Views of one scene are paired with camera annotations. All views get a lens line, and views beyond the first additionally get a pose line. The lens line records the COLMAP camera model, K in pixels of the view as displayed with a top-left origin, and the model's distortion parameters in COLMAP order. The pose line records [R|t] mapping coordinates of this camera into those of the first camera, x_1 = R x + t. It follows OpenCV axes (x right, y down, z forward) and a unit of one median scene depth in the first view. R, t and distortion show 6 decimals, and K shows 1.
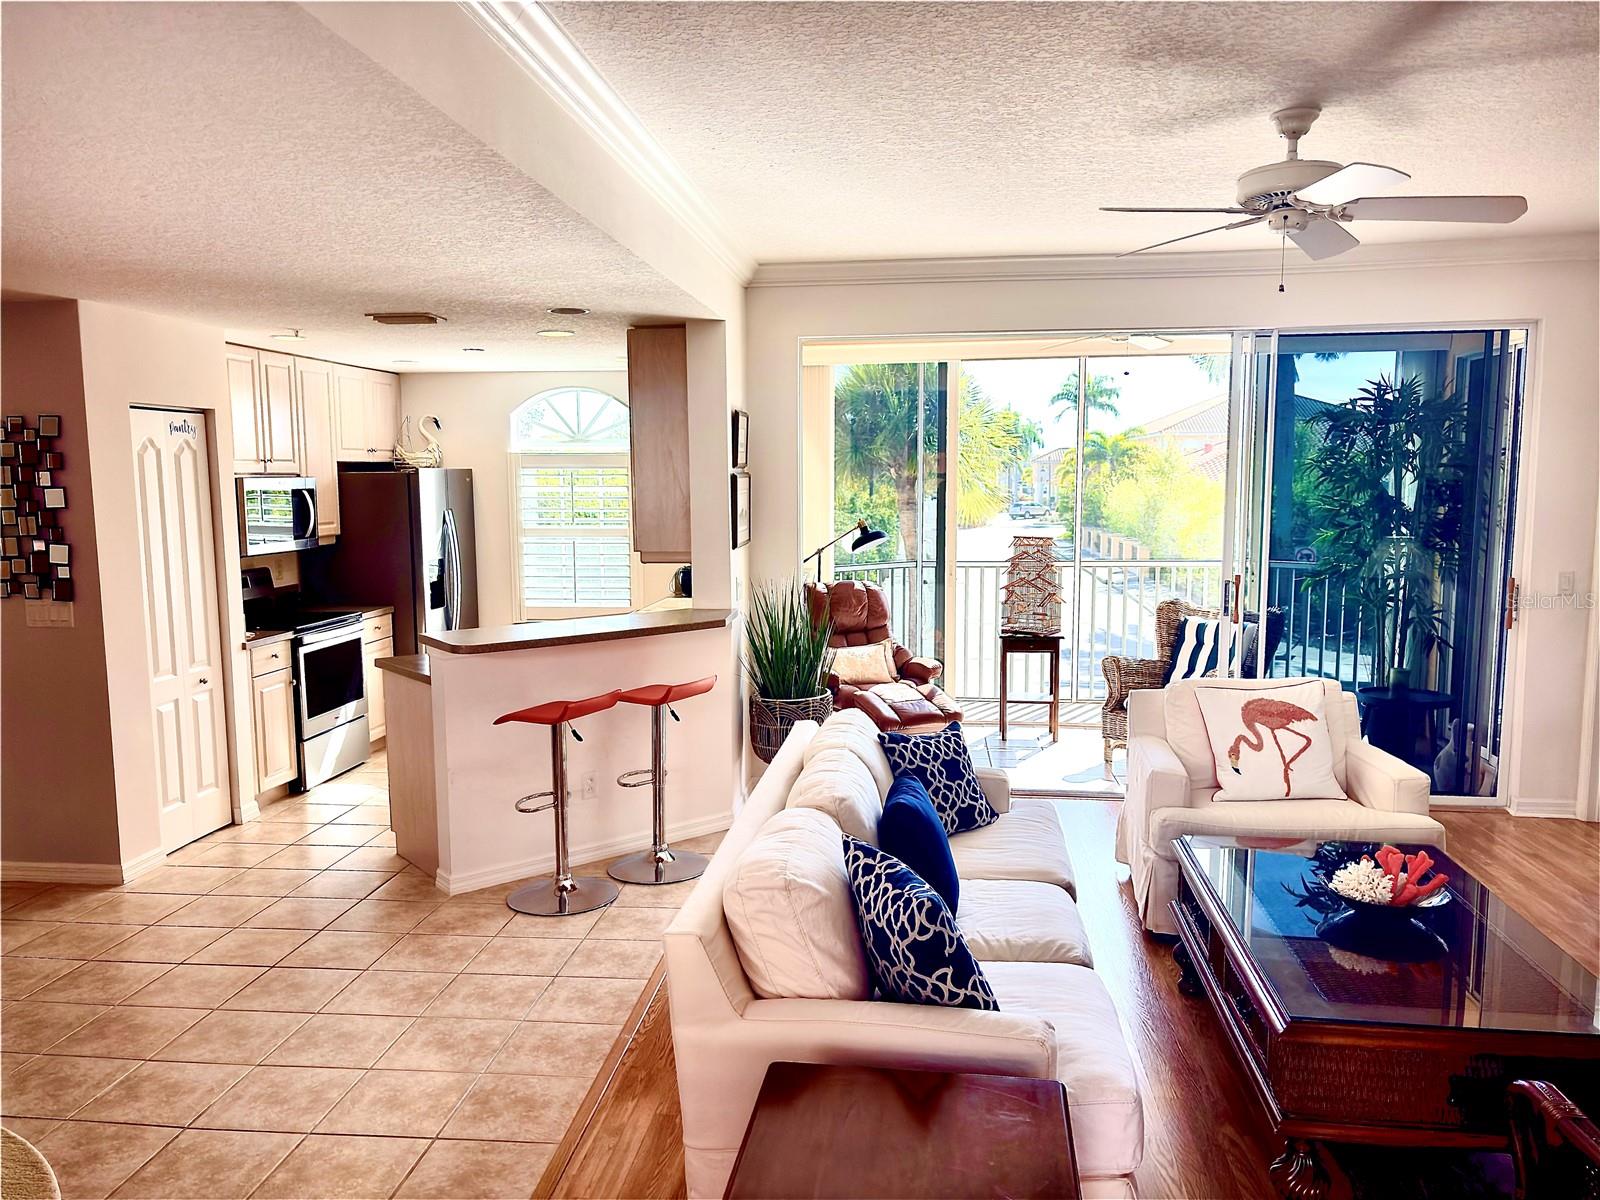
lens RADIAL K [[1215.3, 0, 796.7], [0, 1215.3, 628.9], [0, 0, 1]] dist [0.048918, -0.050847]
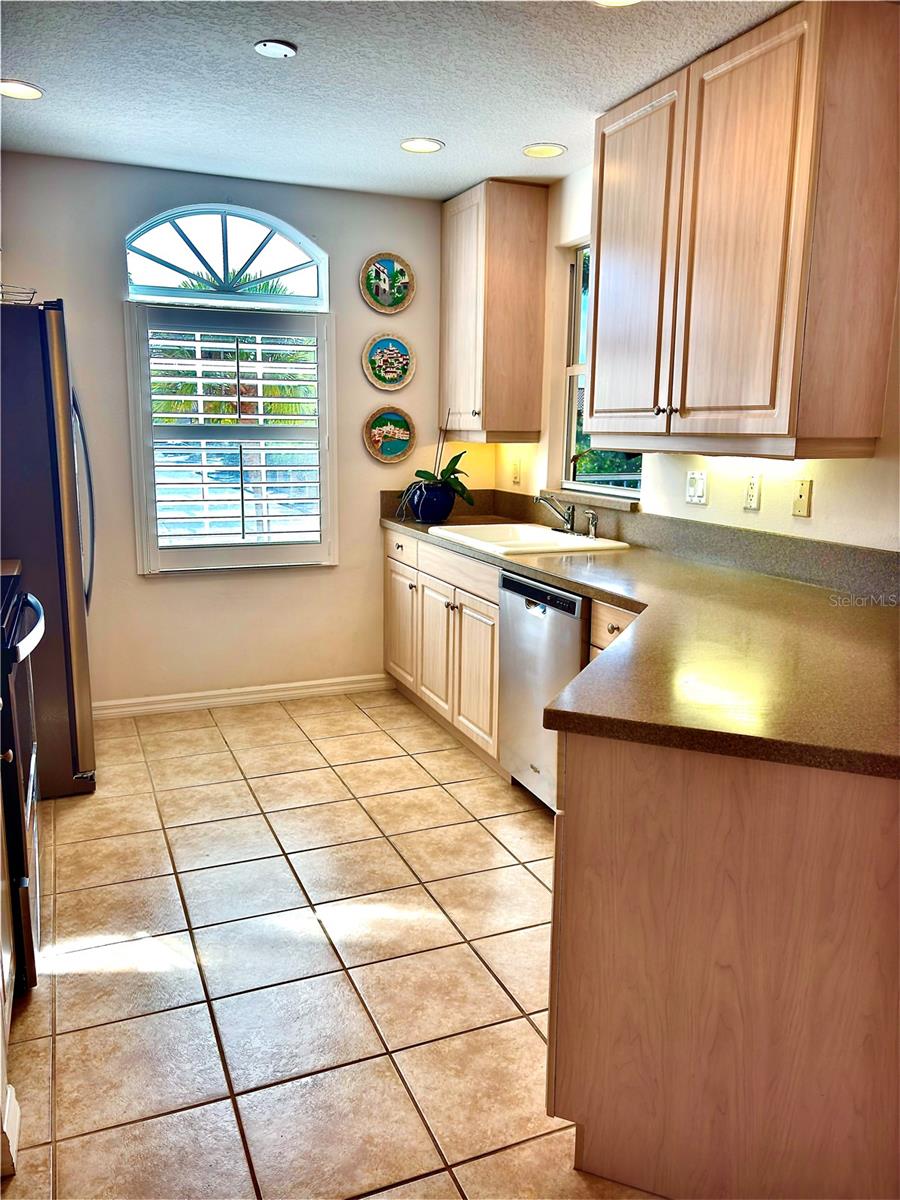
lens RADIAL K [[911.5, 0, 453.5], [0, 911.5, 609.9], [0, 0, 1]] dist [0.048918, -0.050847]
pose [[0.873963, -0.083527, 0.478760, -0.466967], [0.046118, 0.994928, 0.089393, -0.030945], [-0.483799, -0.056047, 0.873383, 0.715283]]
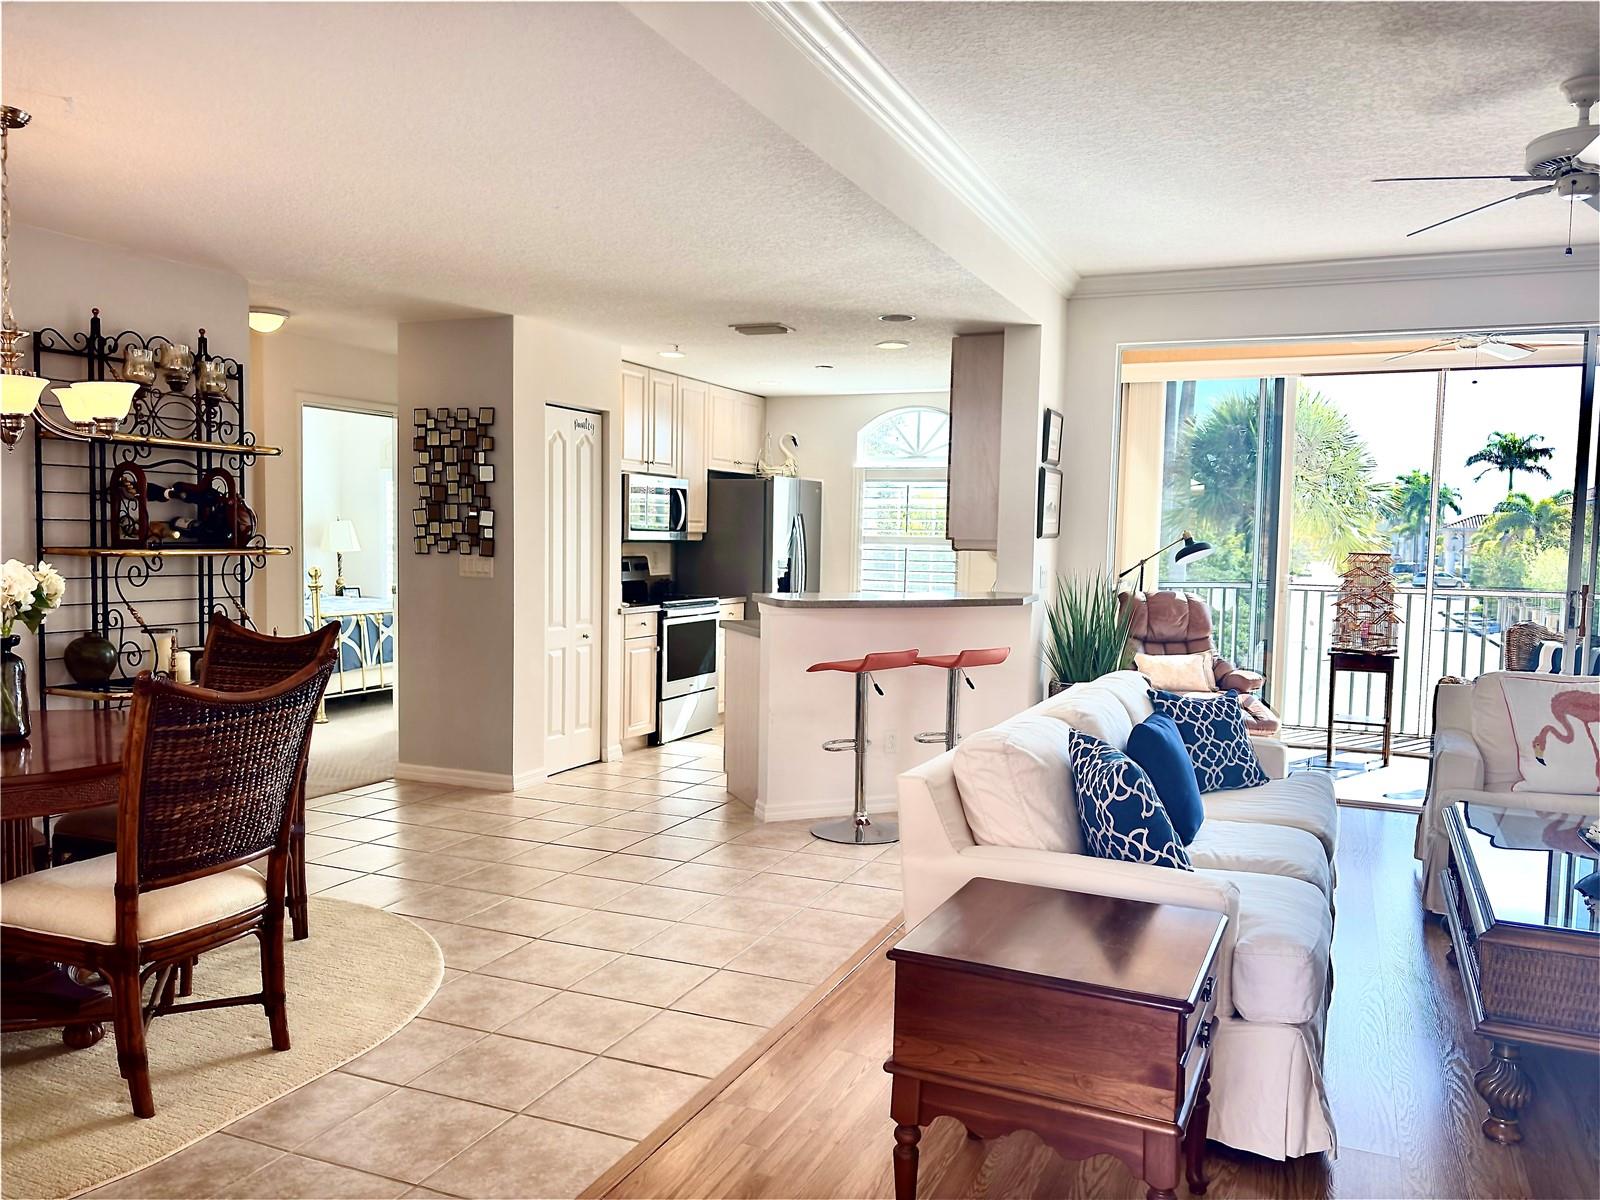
lens RADIAL K [[1215.3, 0, 815.8], [0, 1215.3, 625.0], [0, 0, 1]] dist [0.048918, -0.050847]
pose [[0.959208, 0.045947, -0.278943, 0.060701], [-0.060472, 0.997213, -0.043687, 0.068450], [0.276159, 0.058773, 0.959313, -0.076148]]
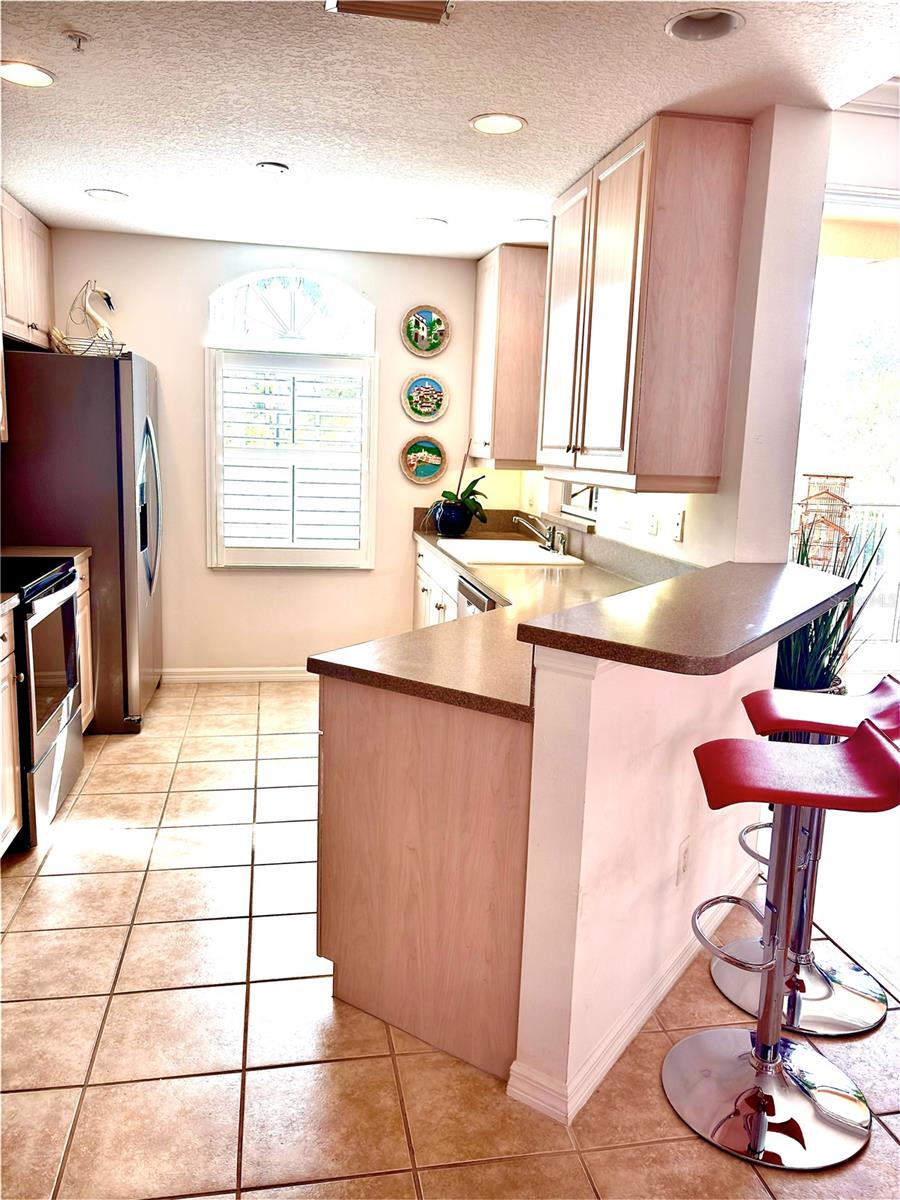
lens RADIAL K [[911.5, 0, 448.4], [0, 911.5, 609.0], [0, 0, 1]] dist [0.048918, -0.050847]
pose [[0.956002, -0.015422, 0.292956, -0.374834], [-0.003160, 0.998018, 0.062848, -0.021822], [-0.293344, -0.061009, 0.954058, 0.553883]]
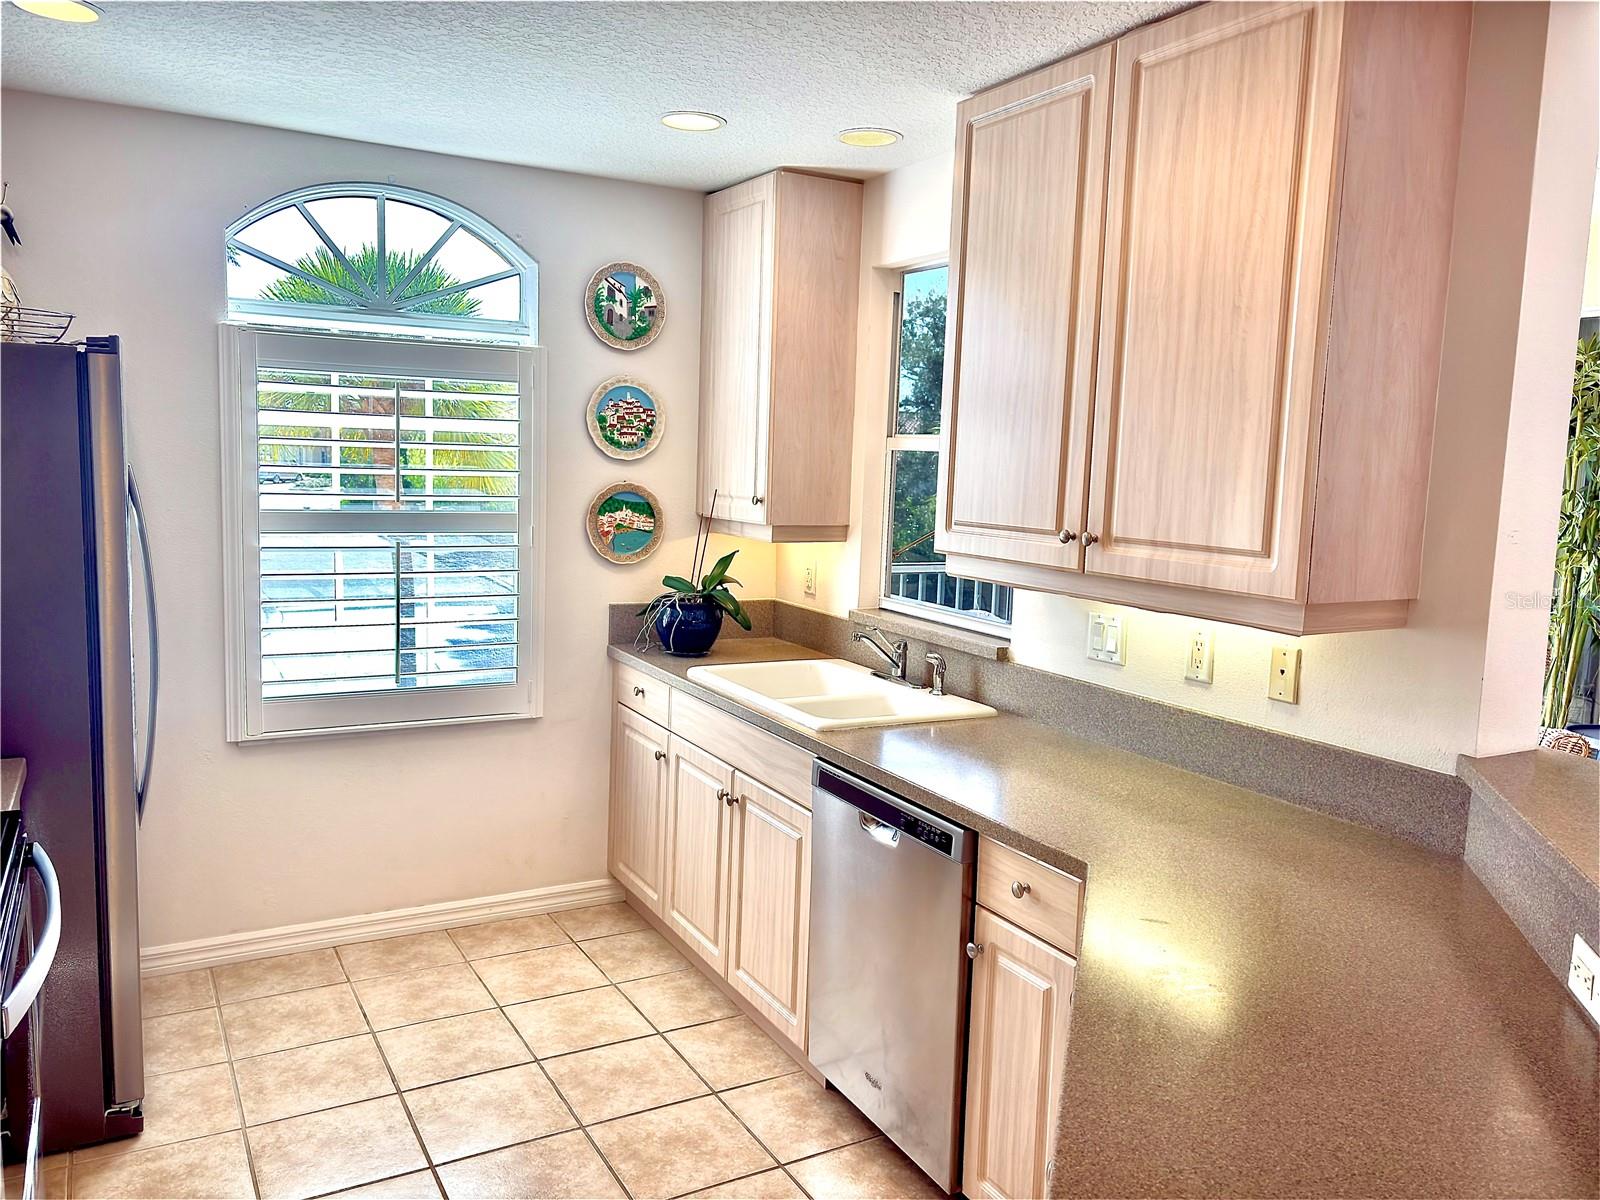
lens RADIAL K [[1215.3, 0, 799.0], [0, 1215.3, 605.4], [0, 0, 1]] dist [0.048918, -0.050847]
pose [[0.813710, -0.042458, 0.579719, -0.456053], [0.035951, 0.999095, 0.022712, -0.076908], [-0.580159, 0.002361, 0.814500, 0.799509]]
